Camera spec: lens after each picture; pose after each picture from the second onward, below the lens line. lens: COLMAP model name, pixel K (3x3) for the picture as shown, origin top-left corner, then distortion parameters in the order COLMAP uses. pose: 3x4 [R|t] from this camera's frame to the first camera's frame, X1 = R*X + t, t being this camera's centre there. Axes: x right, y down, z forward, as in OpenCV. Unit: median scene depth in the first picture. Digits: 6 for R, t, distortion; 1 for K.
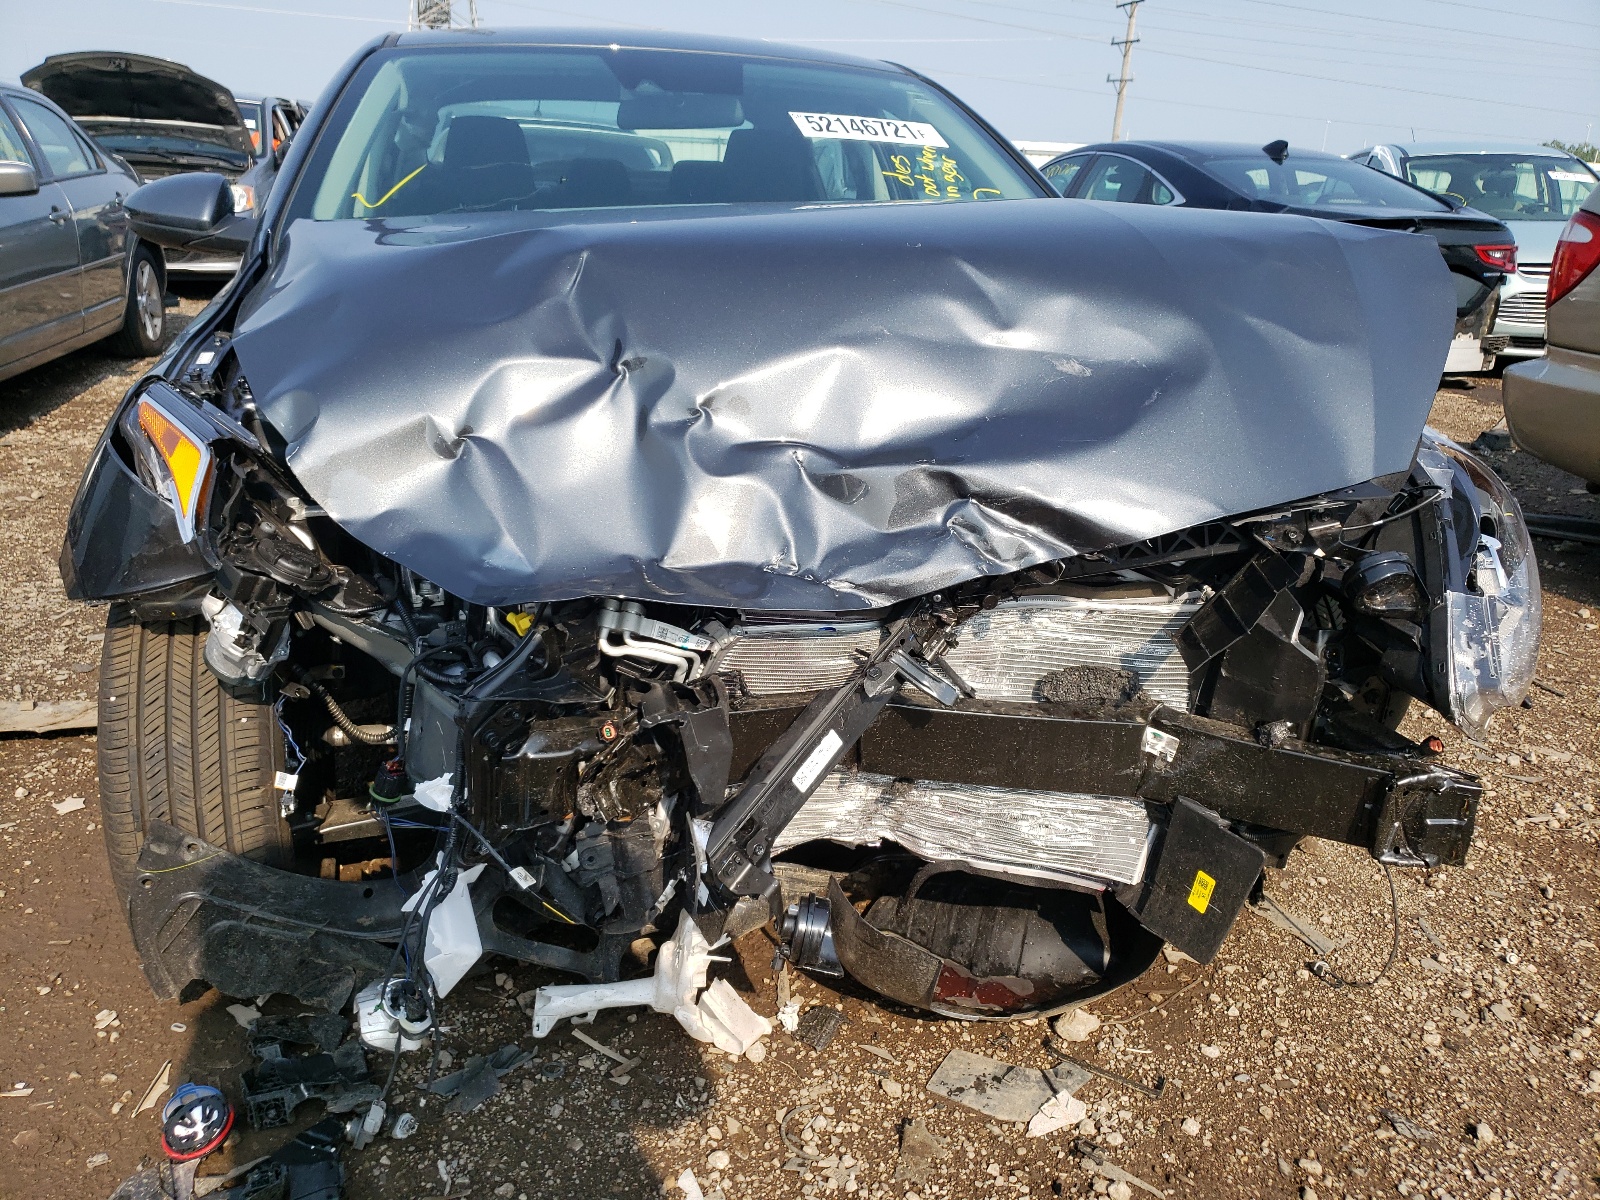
lens RADIAL K [[1206.4, 0, 800.0], [0, 1206.4, 600.0], [0, 0, 1]] dist [0.028442, -0.003858]
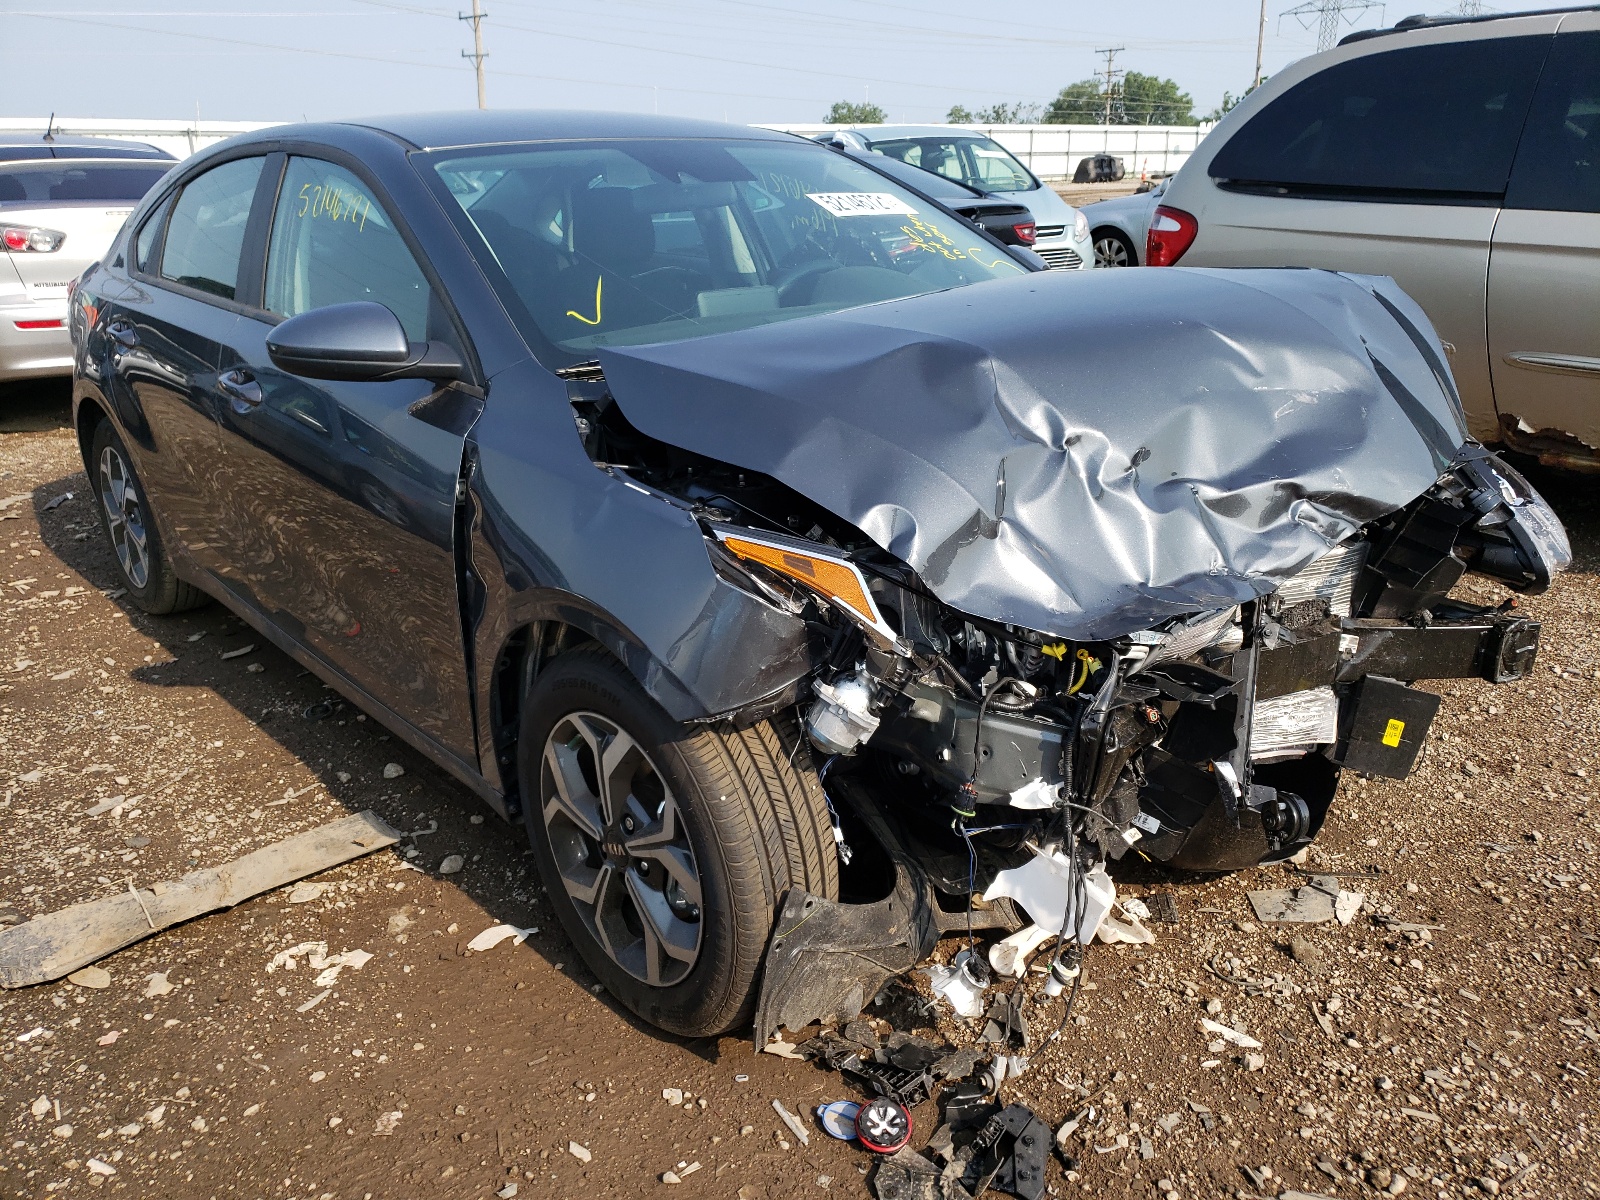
lens RADIAL K [[1206.4, 0, 800.0], [0, 1206.4, 600.0], [0, 0, 1]] dist [0.028442, -0.003858]
pose [[0.886858, -0.199130, 0.416929, -0.903314], [0.191795, 0.979605, 0.059900, -0.148528], [-0.420354, 0.026842, 0.906963, -0.053502]]
